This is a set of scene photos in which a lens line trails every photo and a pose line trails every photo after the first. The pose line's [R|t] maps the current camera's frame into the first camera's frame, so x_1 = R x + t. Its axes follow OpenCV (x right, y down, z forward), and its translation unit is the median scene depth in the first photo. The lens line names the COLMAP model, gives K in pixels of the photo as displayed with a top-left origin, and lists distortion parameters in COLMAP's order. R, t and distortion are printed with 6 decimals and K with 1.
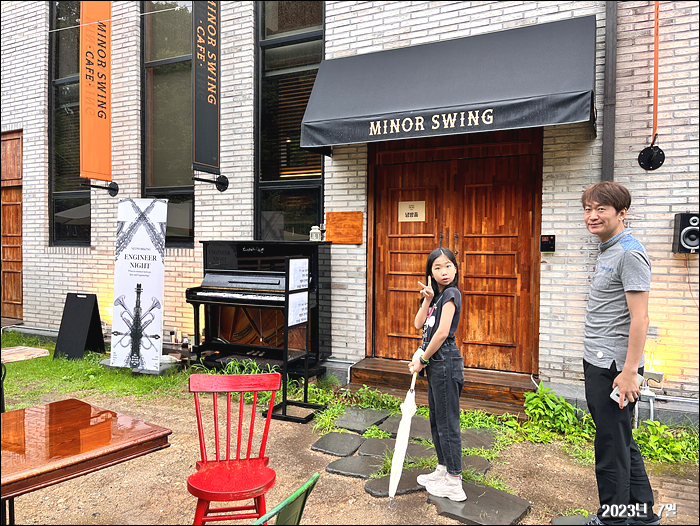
lens RADIAL K [[538.1, 0, 350.0], [0, 538.1, 263.0], [0, 0, 1]] dist [0.067606, -0.063640]
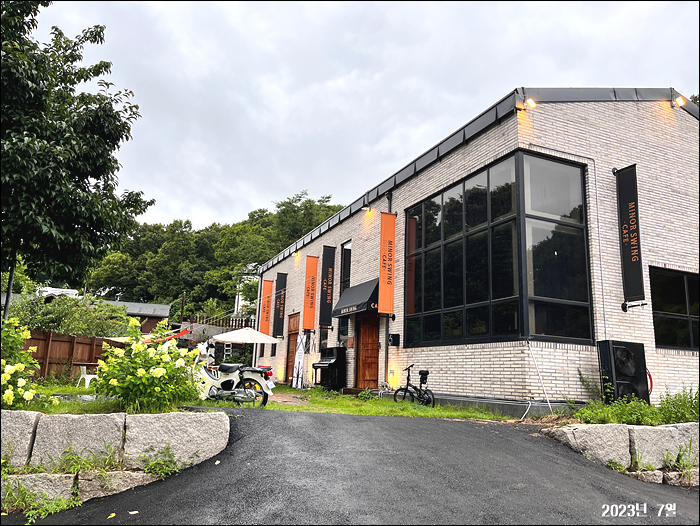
lens RADIAL K [[538.1, 0, 350.0], [0, 538.1, 263.0], [0, 0, 1]] dist [0.067606, -0.063640]
pose [[0.758820, -0.119346, -0.640272, 1.999126], [-0.044143, 0.971383, -0.233381, 0.208652], [0.649802, 0.205358, 0.731837, -1.303809]]
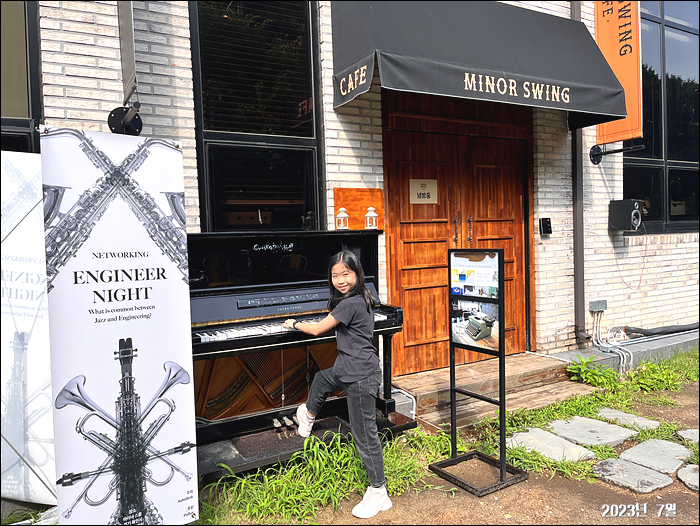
lens RADIAL K [[538.1, 0, 350.0], [0, 538.1, 263.0], [0, 0, 1]] dist [0.067606, -0.063640]
pose [[0.558716, -0.067697, 0.826592, -0.640218], [0.063887, 0.997215, 0.038488, -0.025003], [-0.826895, 0.031305, 0.561484, 0.628483]]
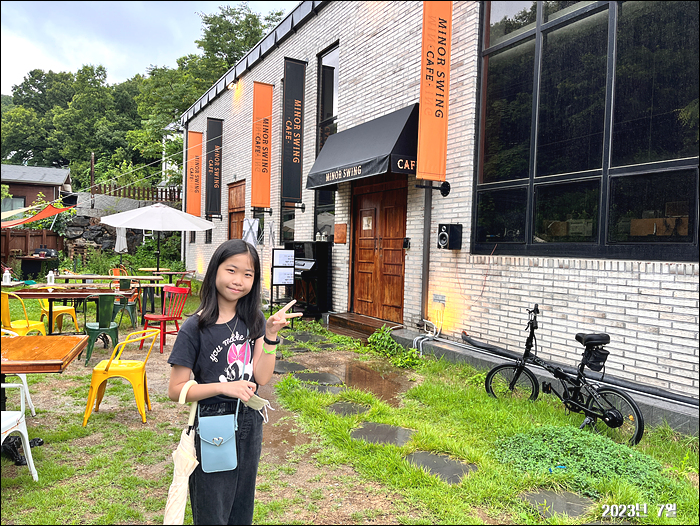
lens RADIAL K [[538.1, 0, 350.0], [0, 538.1, 263.0], [0, 0, 1]] dist [0.067606, -0.063640]
pose [[0.819346, 0.027531, -0.572638, 0.993568], [-0.033761, 0.999430, -0.000257, 0.025859], [0.572304, 0.019543, 0.819809, -0.349626]]
